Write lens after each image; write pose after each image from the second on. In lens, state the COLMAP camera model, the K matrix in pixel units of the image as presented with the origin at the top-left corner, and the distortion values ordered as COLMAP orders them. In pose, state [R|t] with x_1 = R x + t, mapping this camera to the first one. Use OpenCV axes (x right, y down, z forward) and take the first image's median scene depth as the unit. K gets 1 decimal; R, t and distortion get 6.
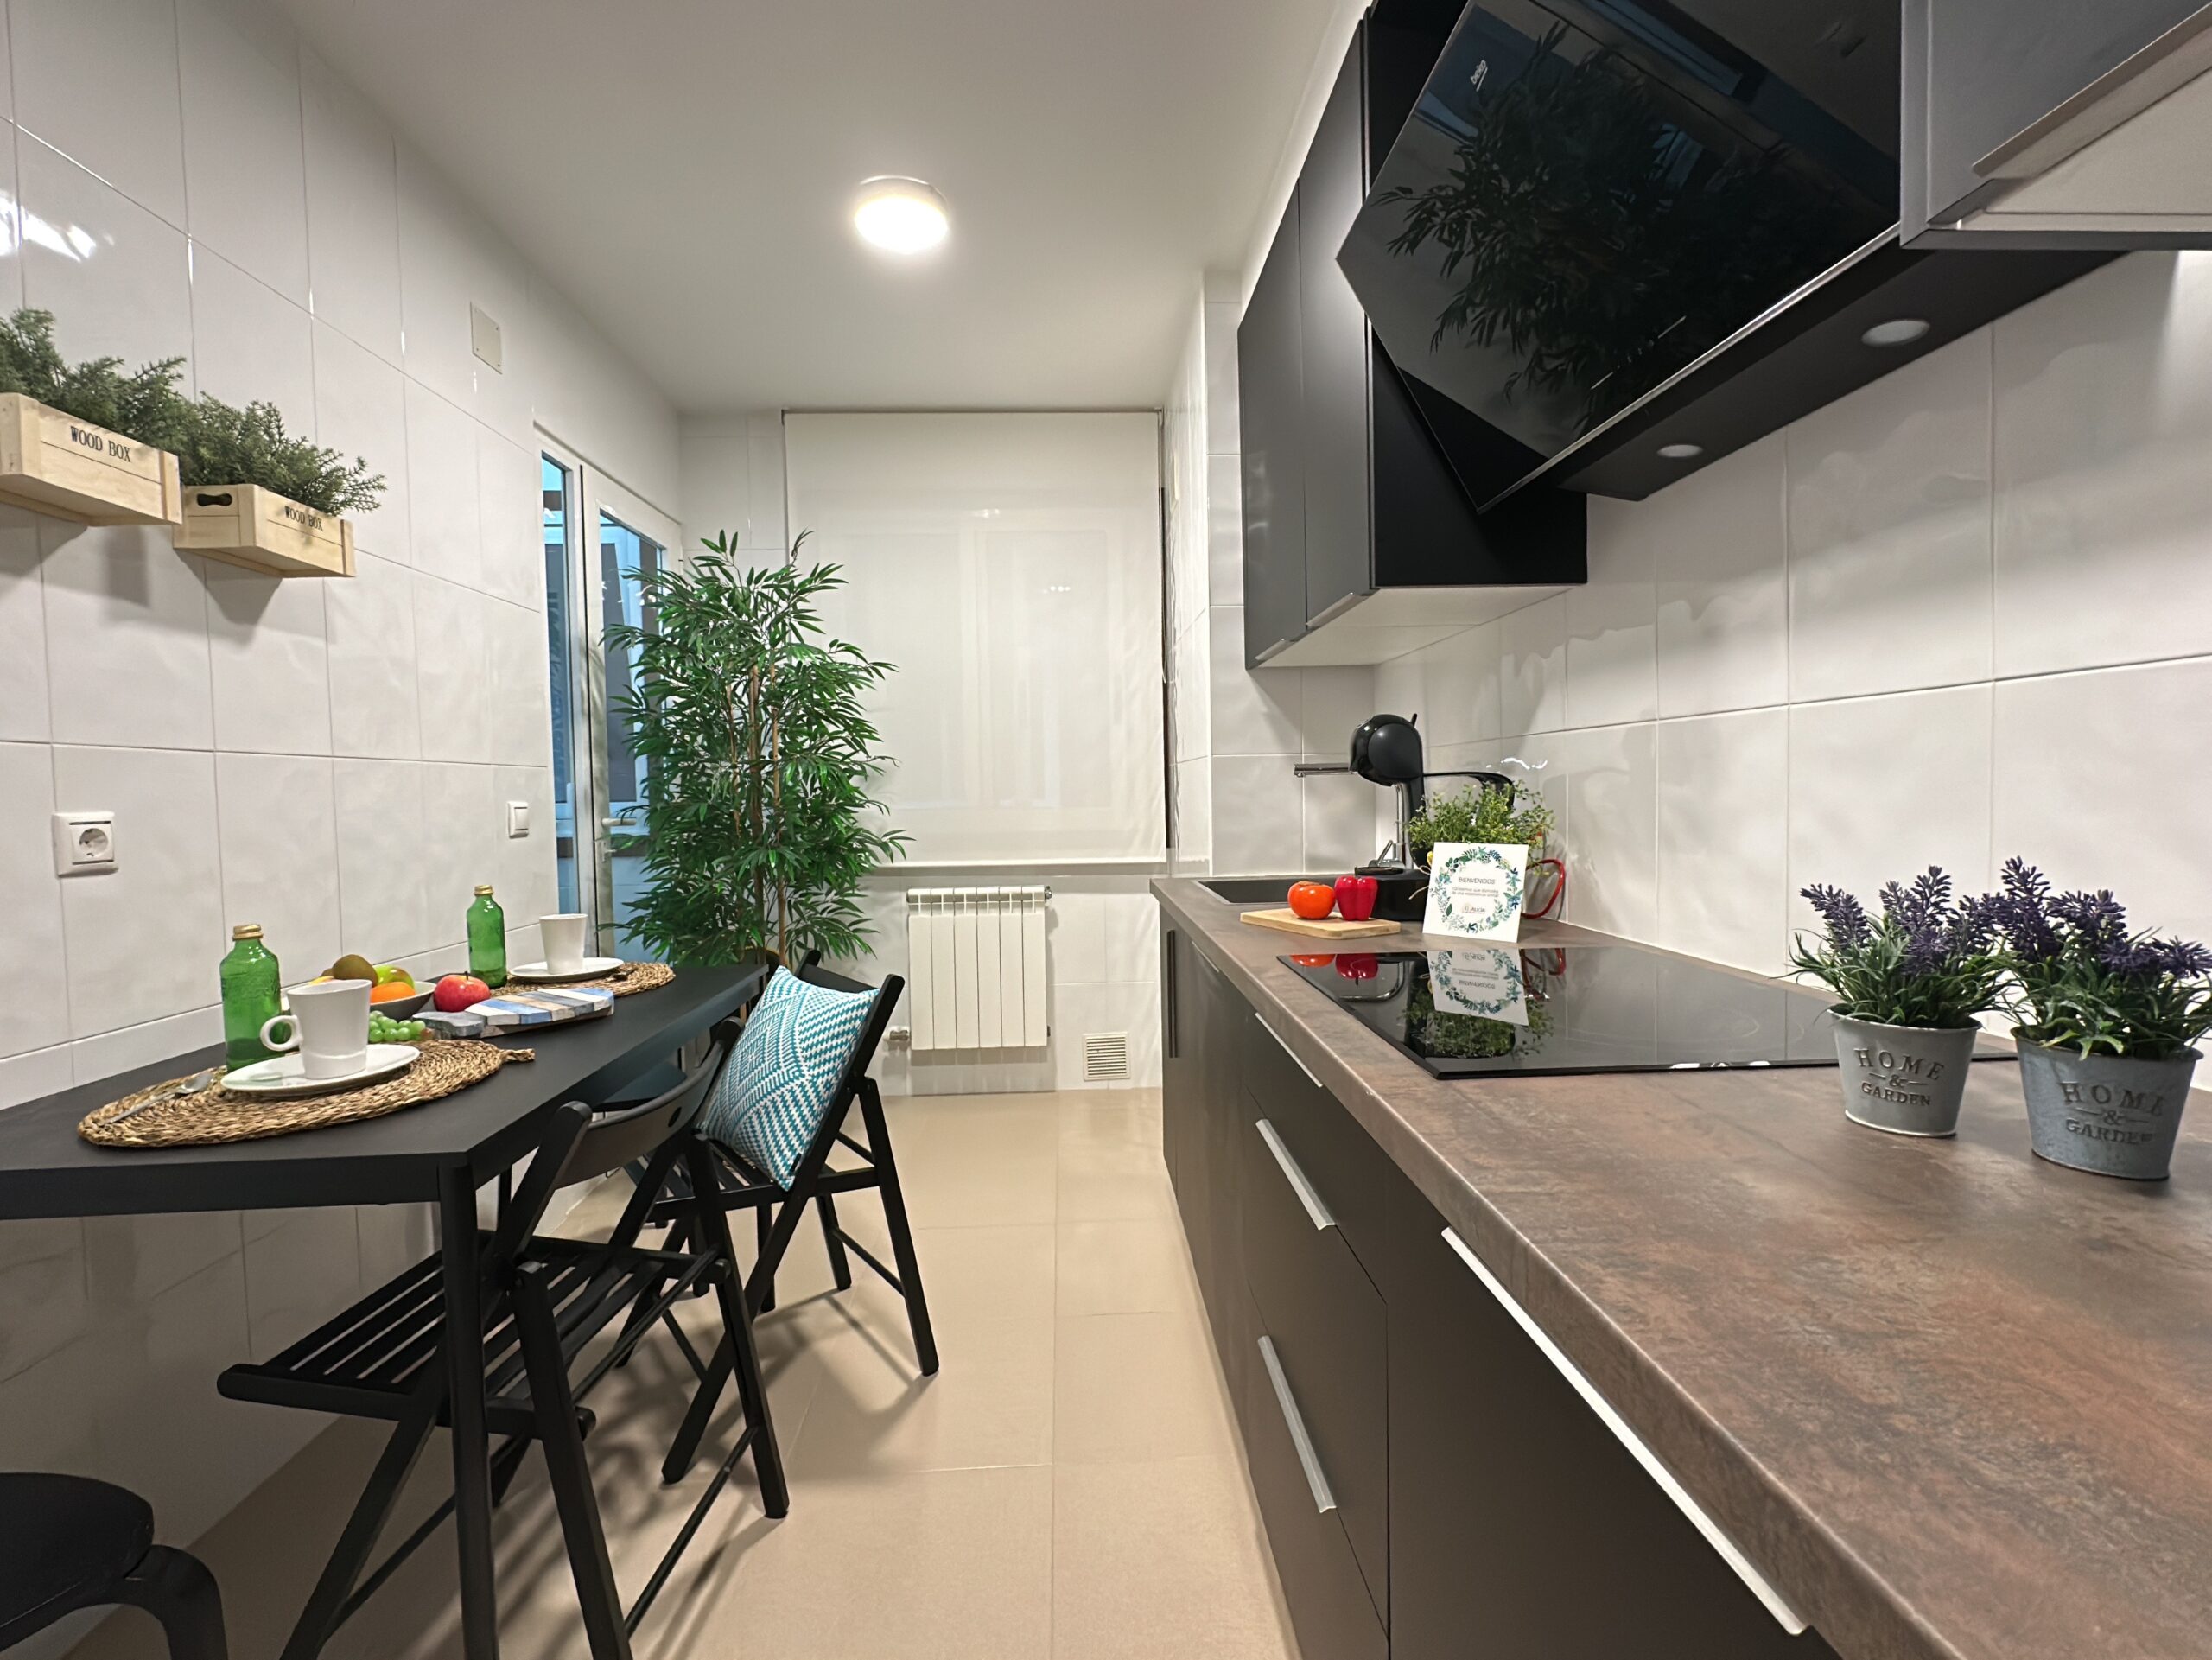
lens RADIAL K [[965.9, 0, 1106.0], [0, 965.9, 830.0], [0, 0, 1]] dist [-0.004555, -0.000081]
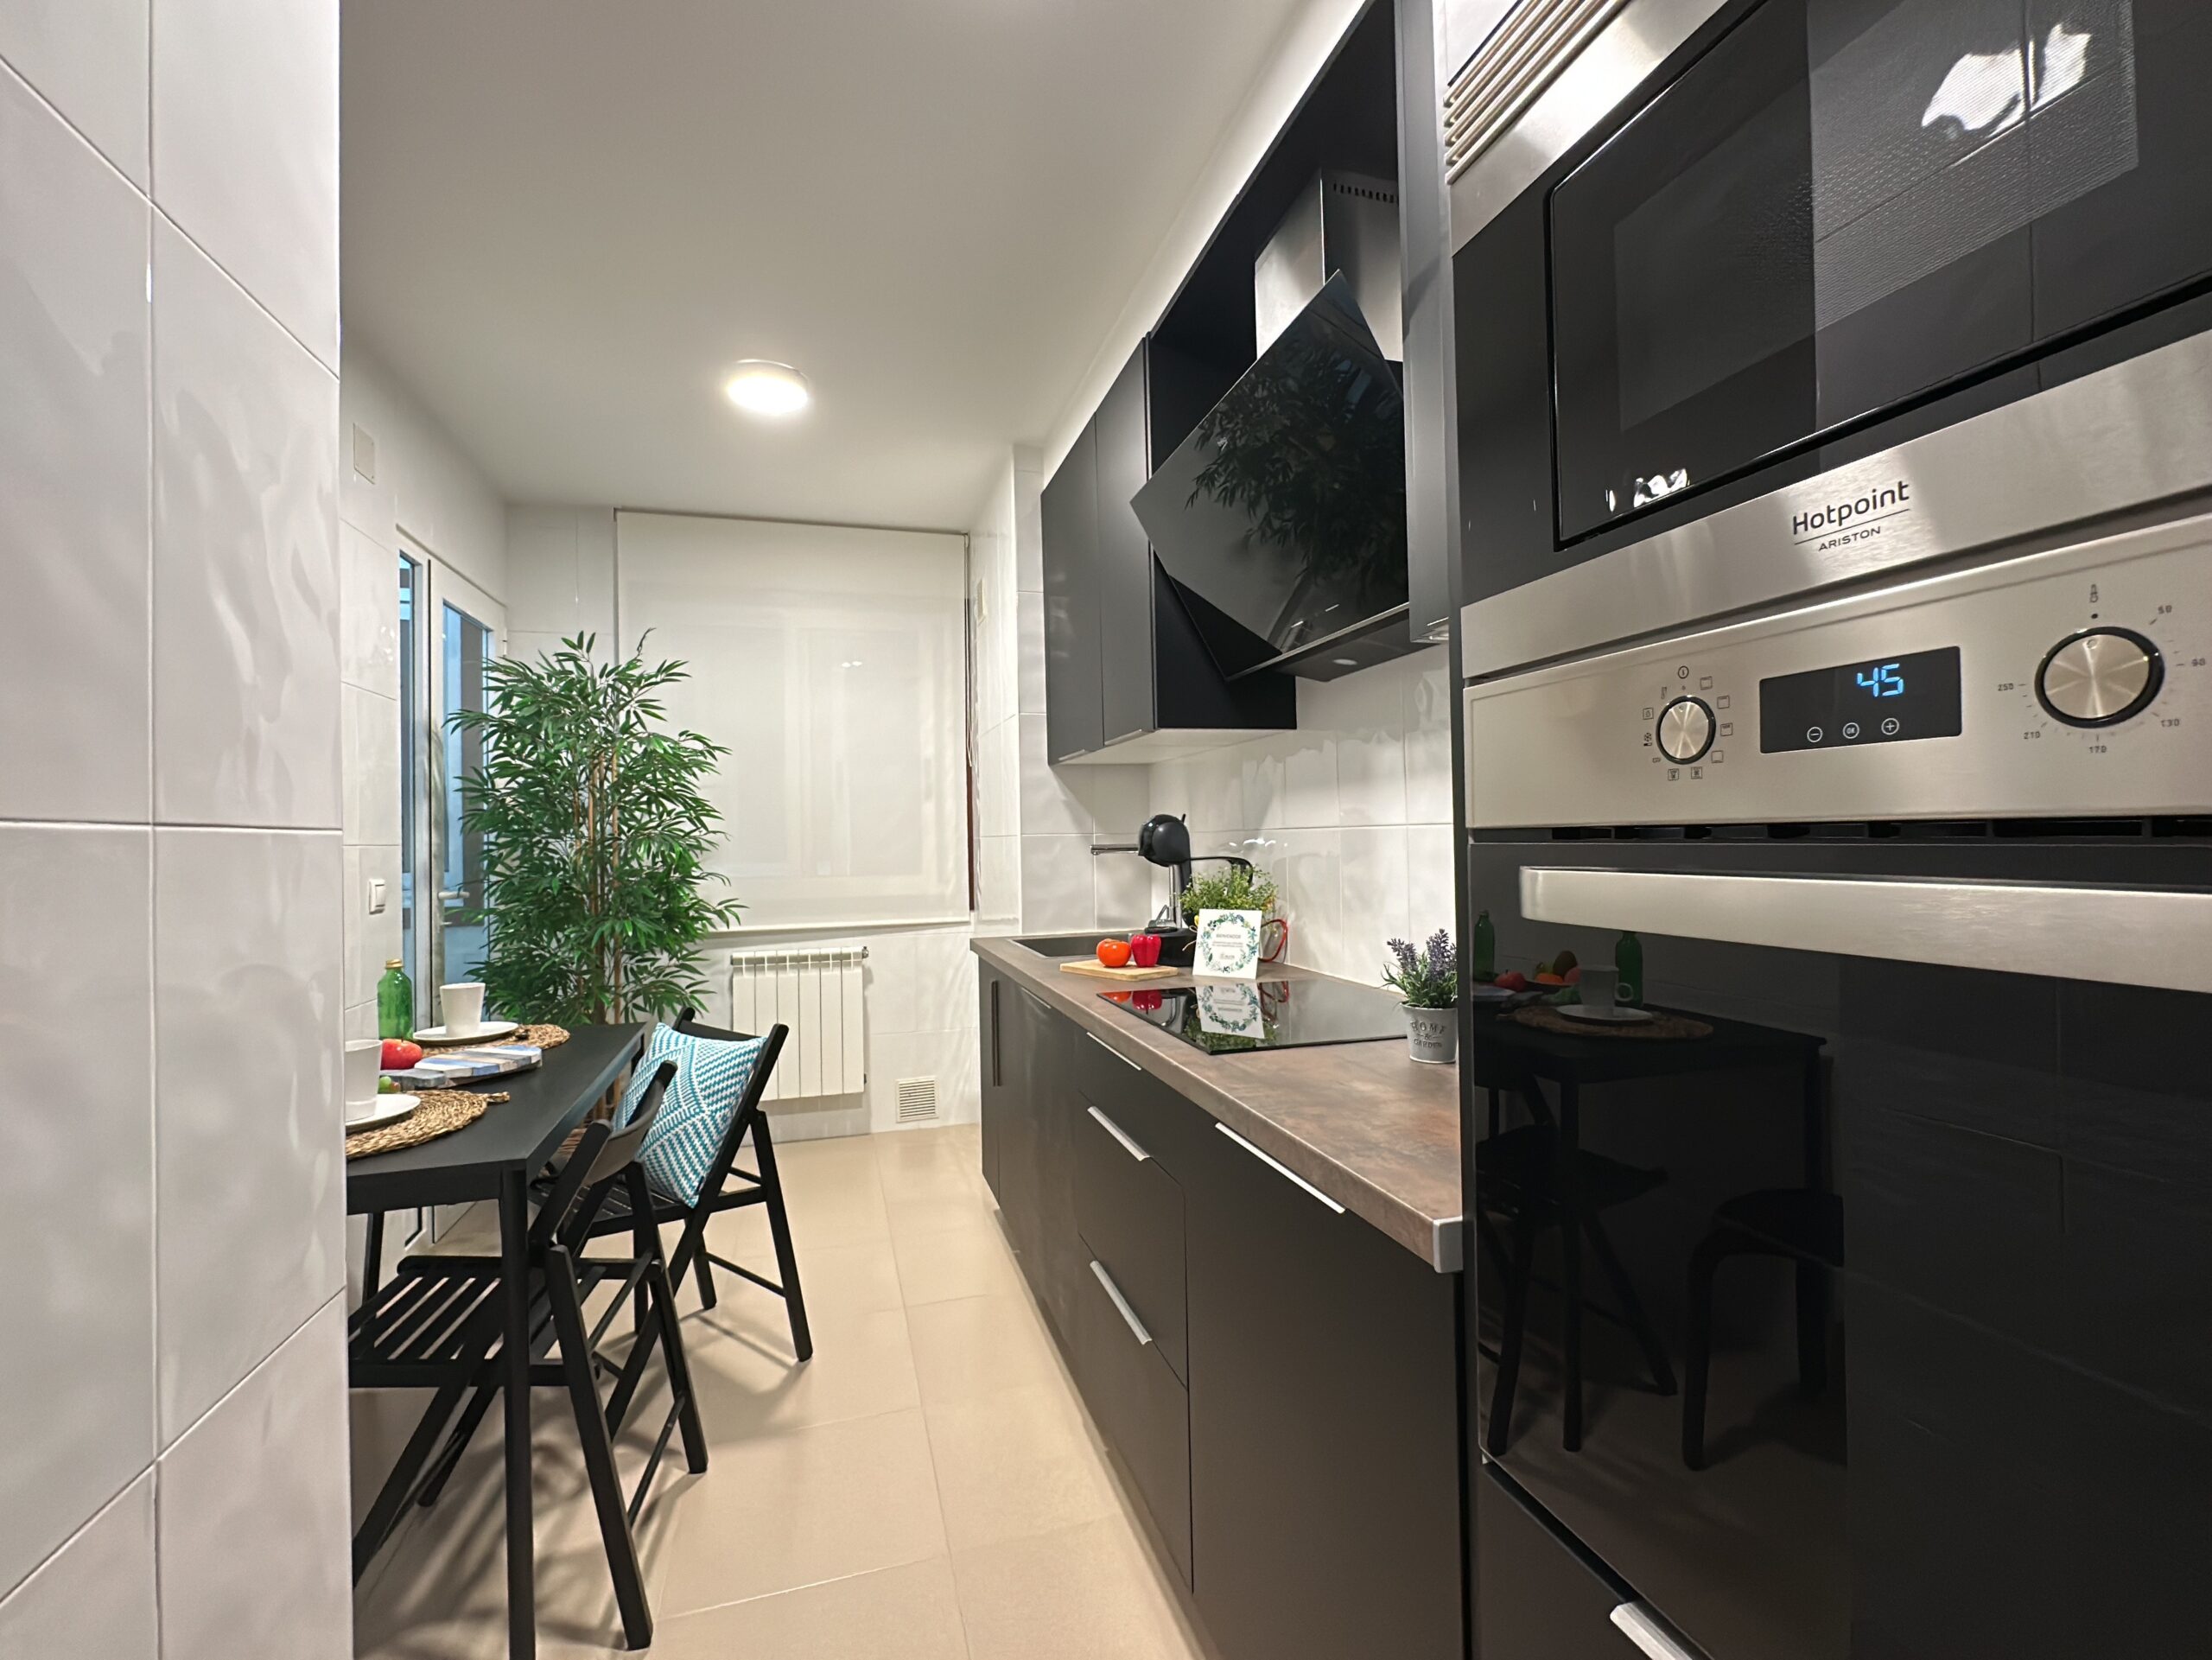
lens RADIAL K [[965.9, 0, 1106.0], [0, 965.9, 830.0], [0, 0, 1]] dist [-0.004555, -0.000081]
pose [[0.970786, 0.003550, 0.239920, -0.117361], [0.009837, 0.998461, -0.054576, -0.024578], [-0.239744, 0.055342, 0.969257, -0.303510]]
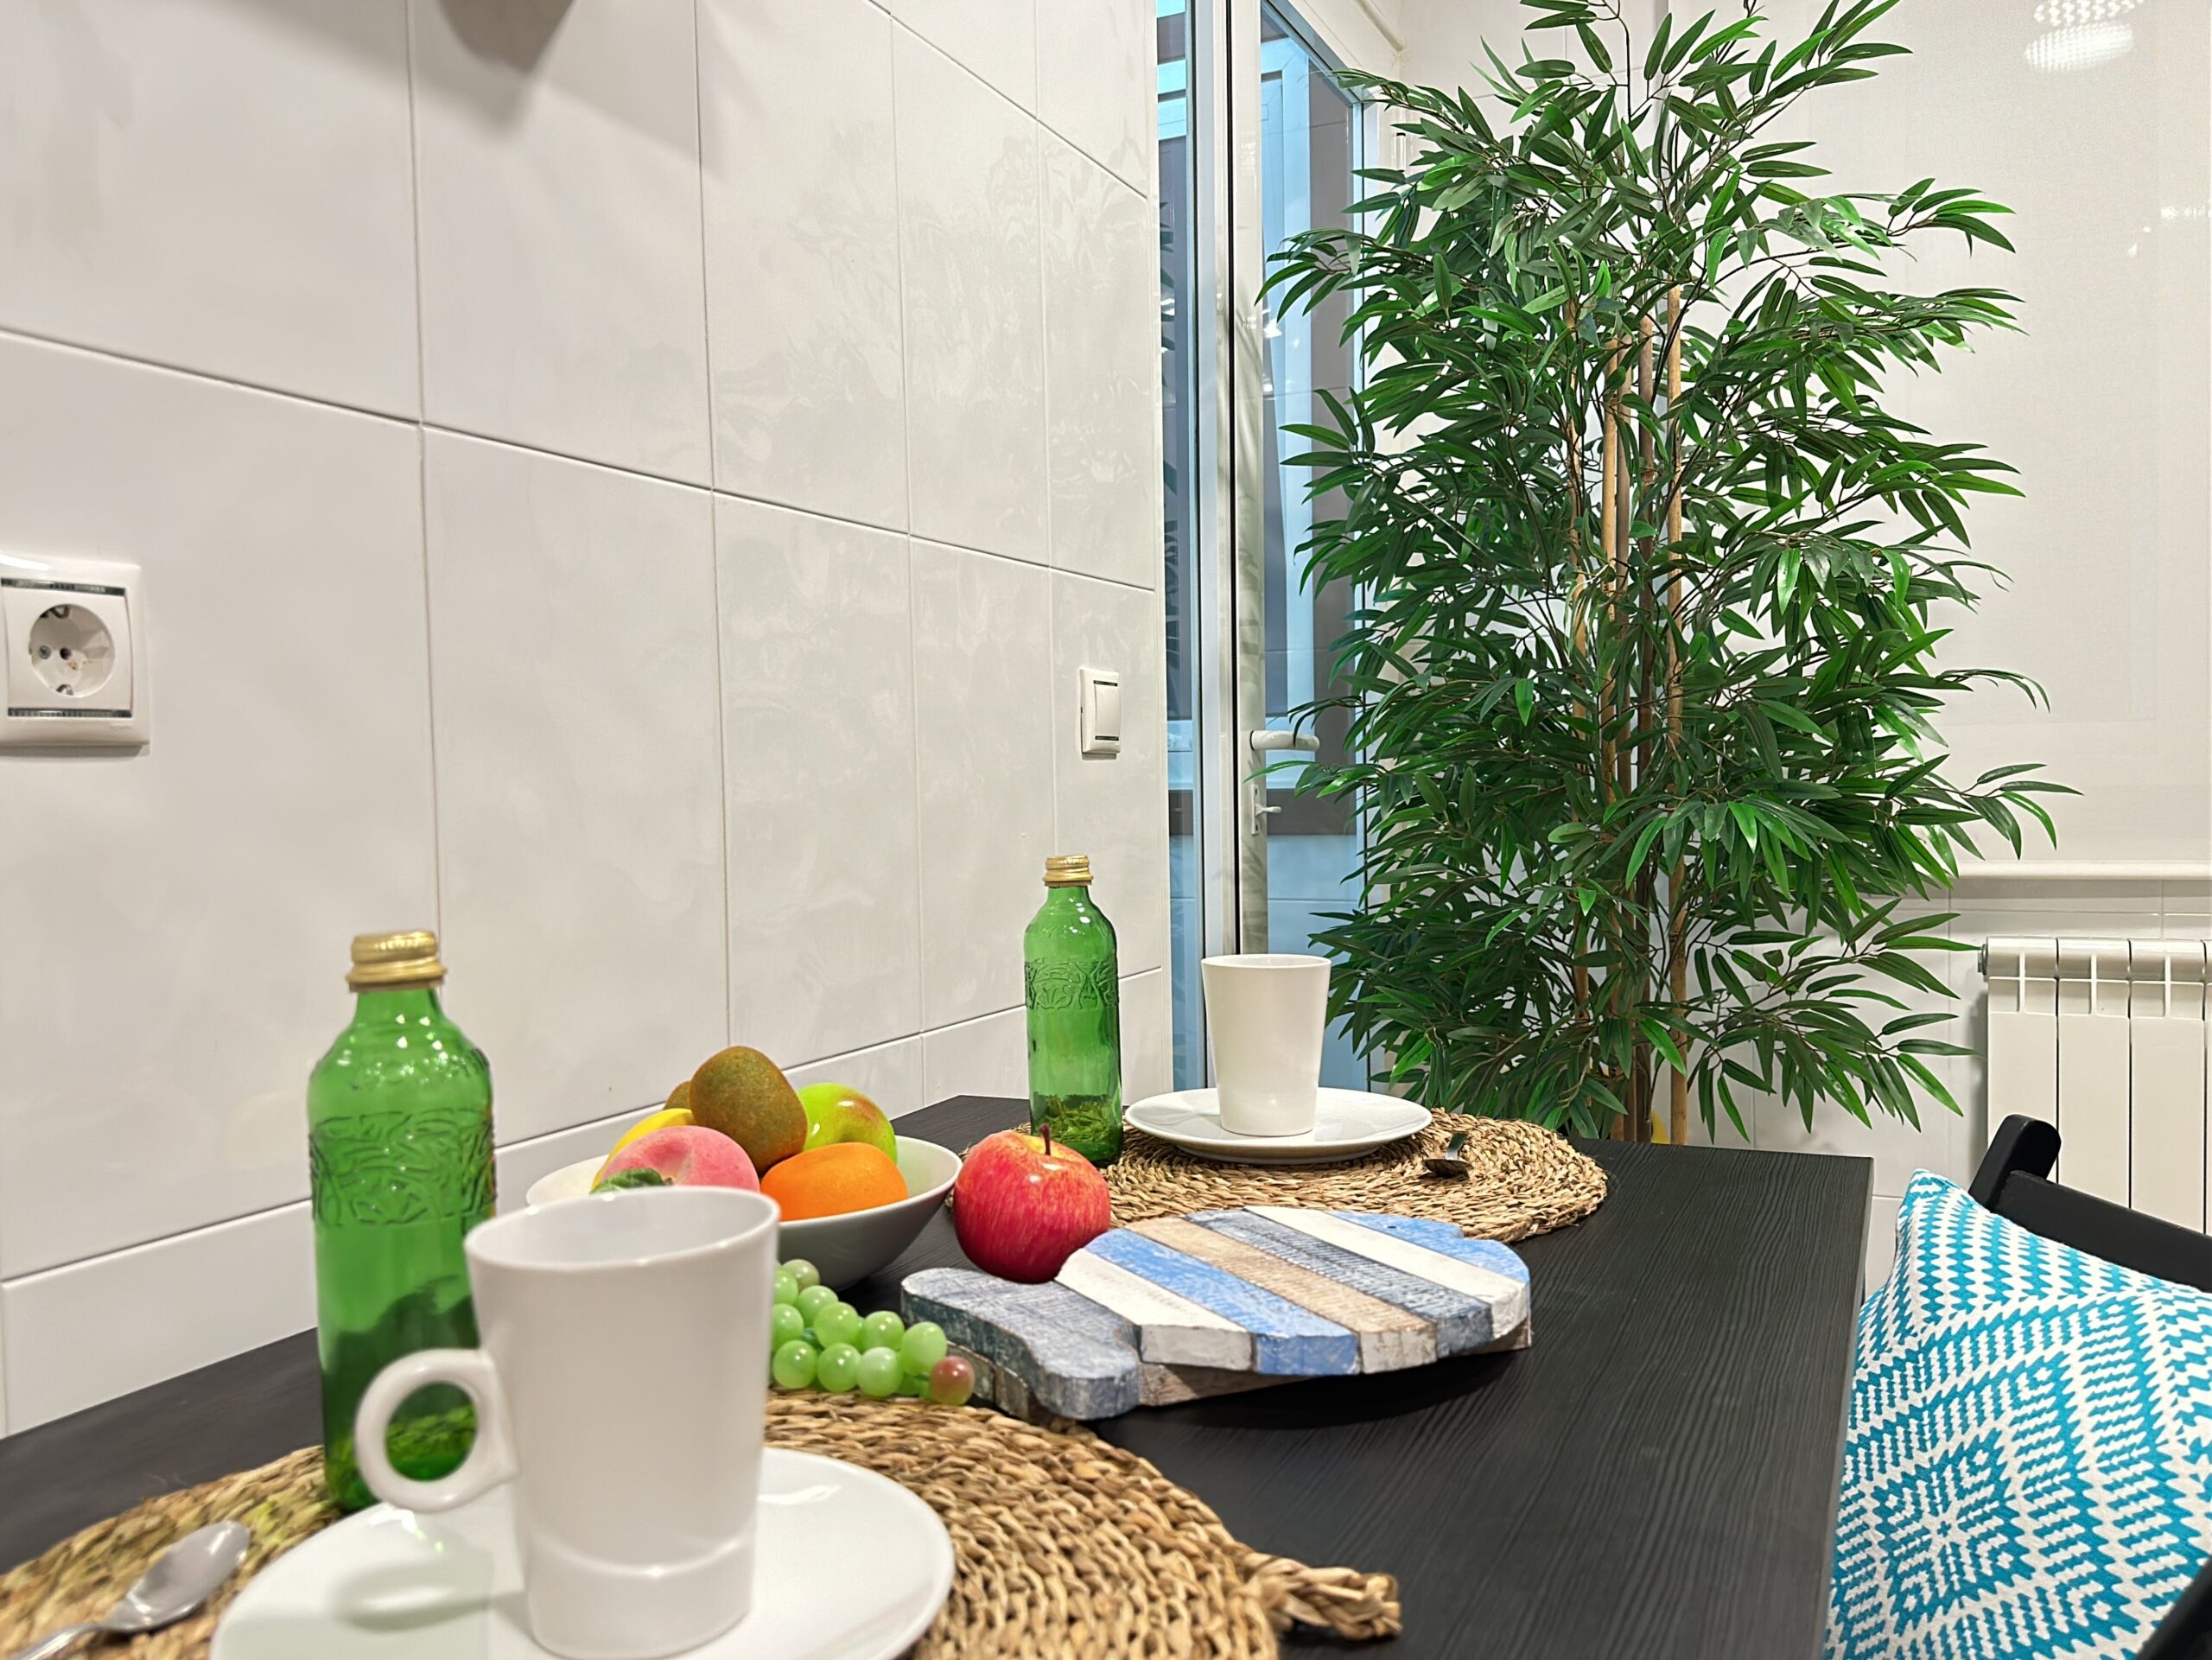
lens RADIAL K [[1766.7, 0, 1106.0], [0, 1766.7, 830.0], [0, 0, 1]] dist [0.177854, -0.312755]
pose [[0.885414, 0.015635, -0.464541, -0.364584], [-0.016153, 0.999865, 0.002865, 0.048883], [0.464523, 0.004967, 0.885547, 0.482348]]
